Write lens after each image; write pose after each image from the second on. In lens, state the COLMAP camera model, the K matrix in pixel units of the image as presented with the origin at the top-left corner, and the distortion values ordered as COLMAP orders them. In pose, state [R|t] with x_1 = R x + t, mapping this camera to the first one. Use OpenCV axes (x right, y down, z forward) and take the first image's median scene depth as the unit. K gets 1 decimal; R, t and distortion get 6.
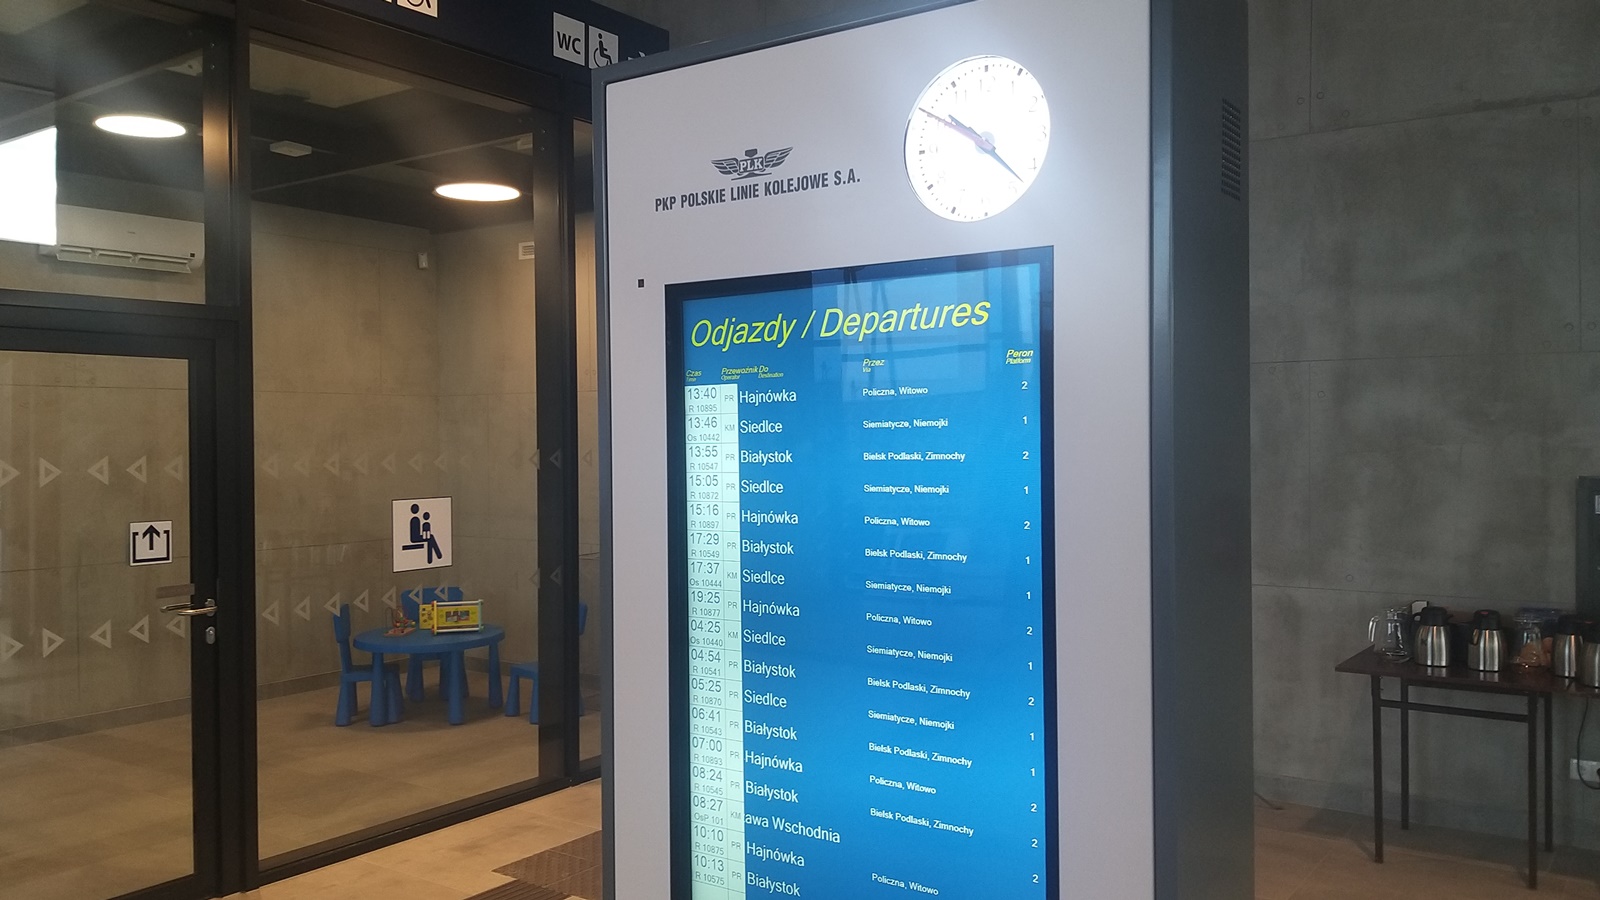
lens RADIAL K [[1259.7, 0, 800.0], [0, 1259.7, 450.0], [0, 0, 1]] dist [0.091426, -0.162375]
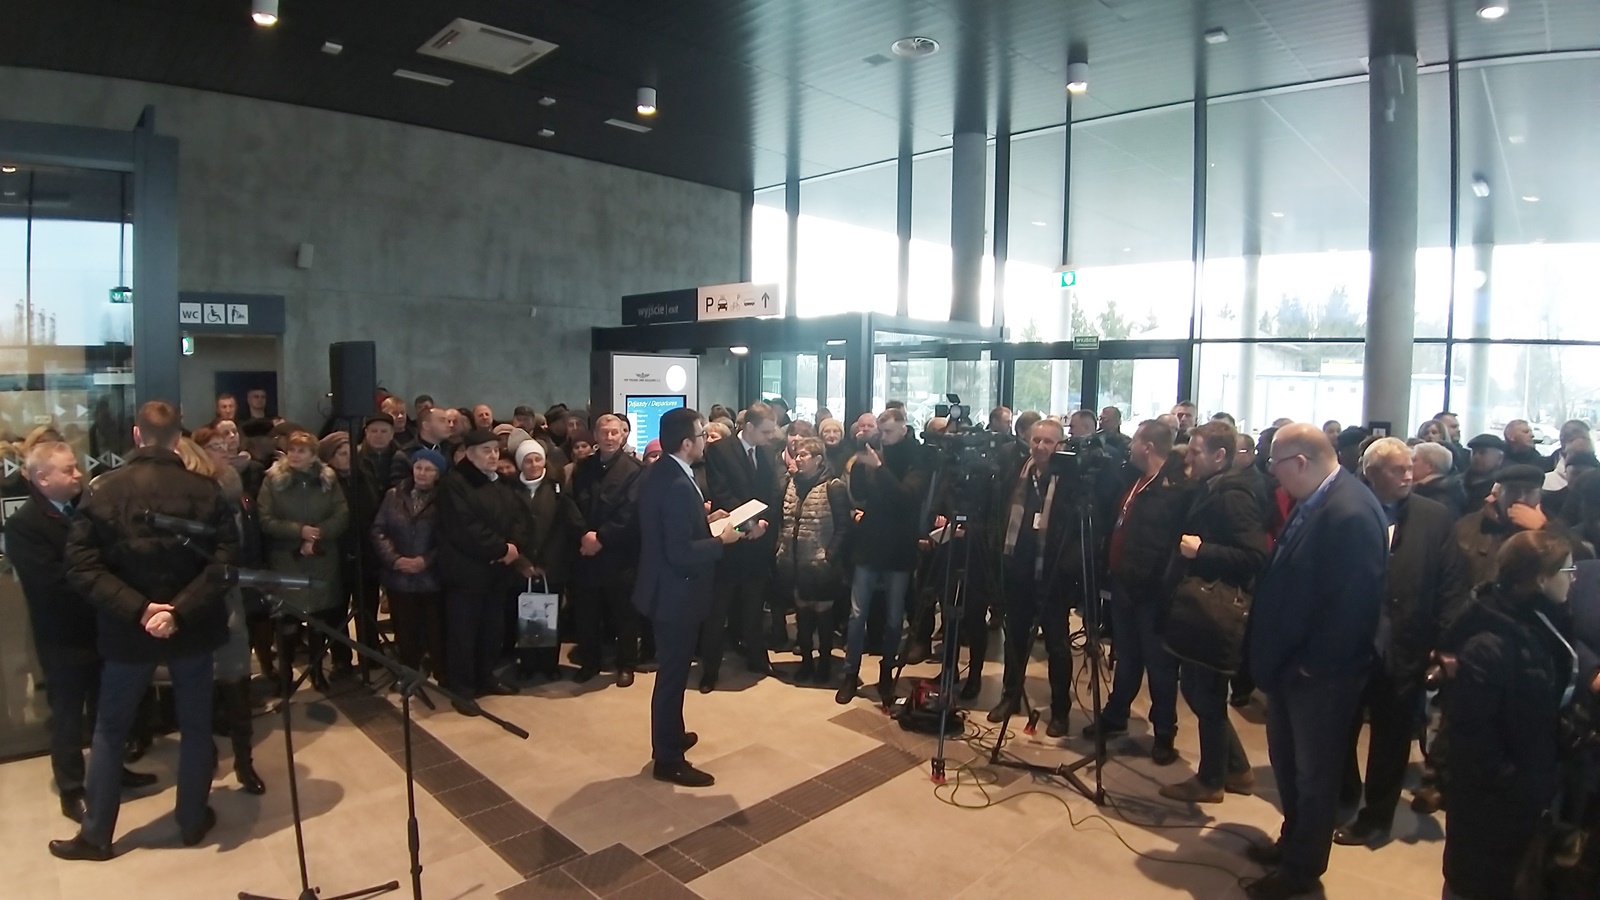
lens RADIAL K [[850.8, 0, 800.0], [0, 850.8, 450.0], [0, 0, 1]] dist [-0.000027, -0.000009]
pose [[0.149310, -0.071054, 0.986234, -1.550762], [-0.000945, 0.997404, 0.072002, -0.067815], [-0.988790, -0.011682, 0.148855, -0.124705]]
